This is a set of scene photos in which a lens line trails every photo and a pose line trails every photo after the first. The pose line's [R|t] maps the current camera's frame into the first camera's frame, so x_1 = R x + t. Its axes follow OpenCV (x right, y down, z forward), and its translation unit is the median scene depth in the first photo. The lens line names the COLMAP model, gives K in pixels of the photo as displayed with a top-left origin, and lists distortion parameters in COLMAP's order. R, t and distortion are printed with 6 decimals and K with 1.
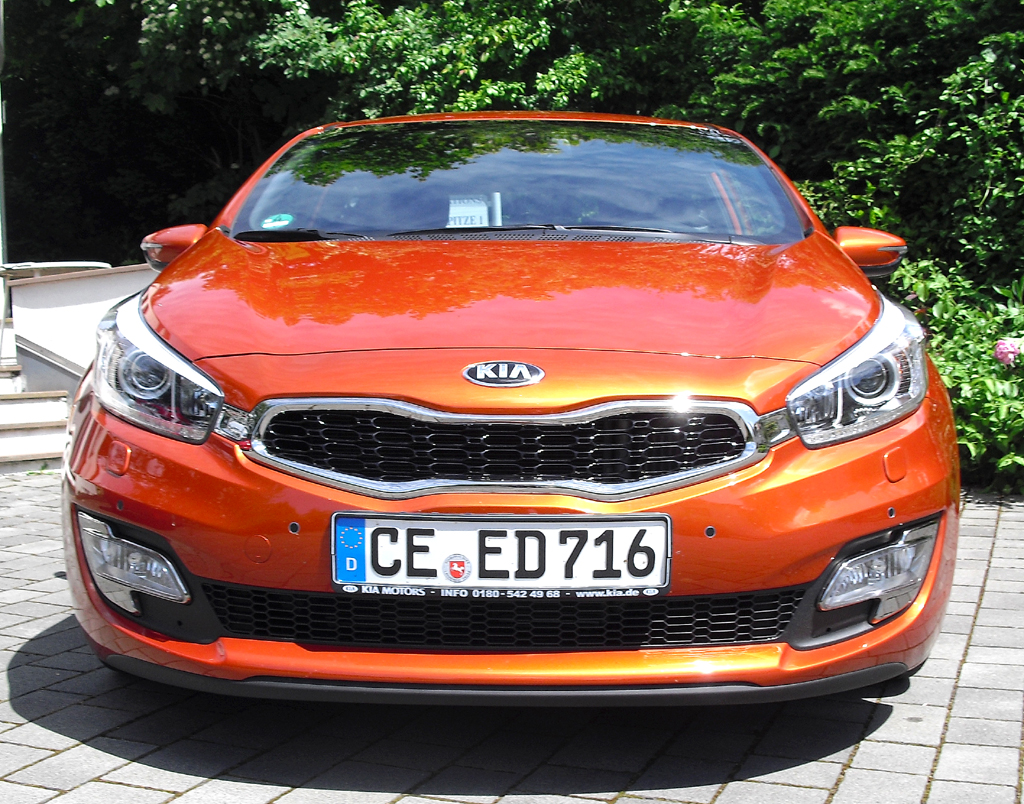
lens RADIAL K [[1484.6, 0, 511.7], [0, 1484.6, 402.1], [0, 0, 1]] dist [-0.185863, 0.000000]
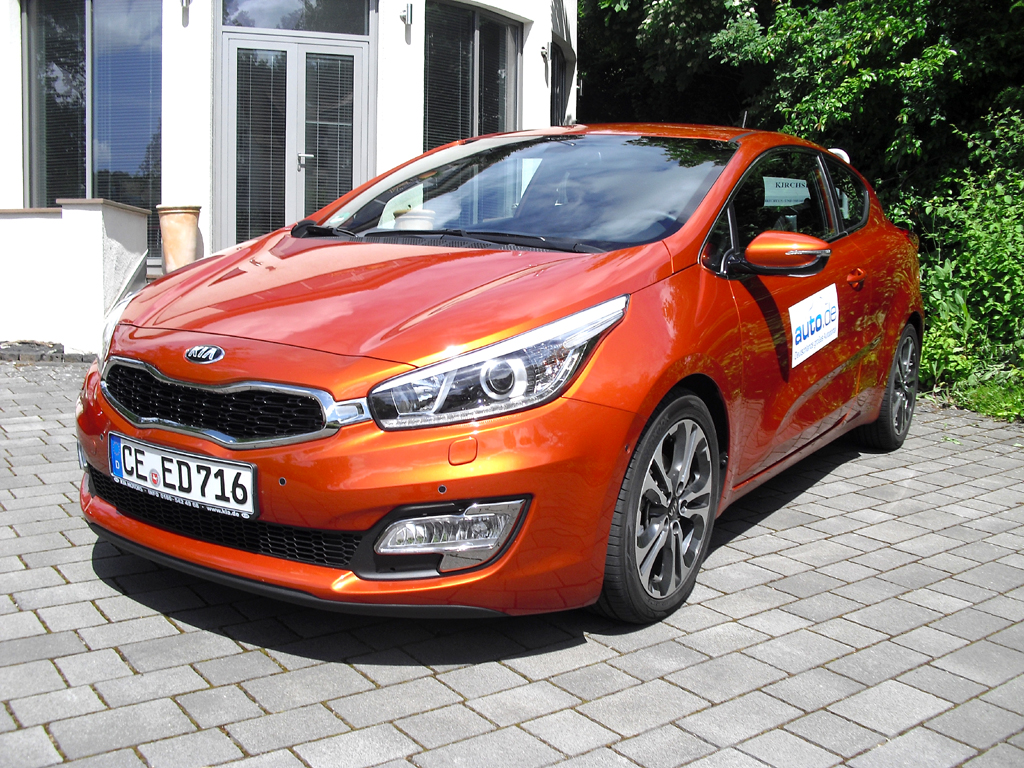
lens RADIAL K [[1144.6, 0, 511.6], [0, 1144.6, 384.4], [0, 0, 1]] dist [-0.200187, 0.000000]
pose [[0.834416, 0.109787, -0.540089, 0.893434], [-0.062308, 0.992467, 0.105481, -0.131277], [0.547602, -0.054363, 0.834971, 0.231441]]
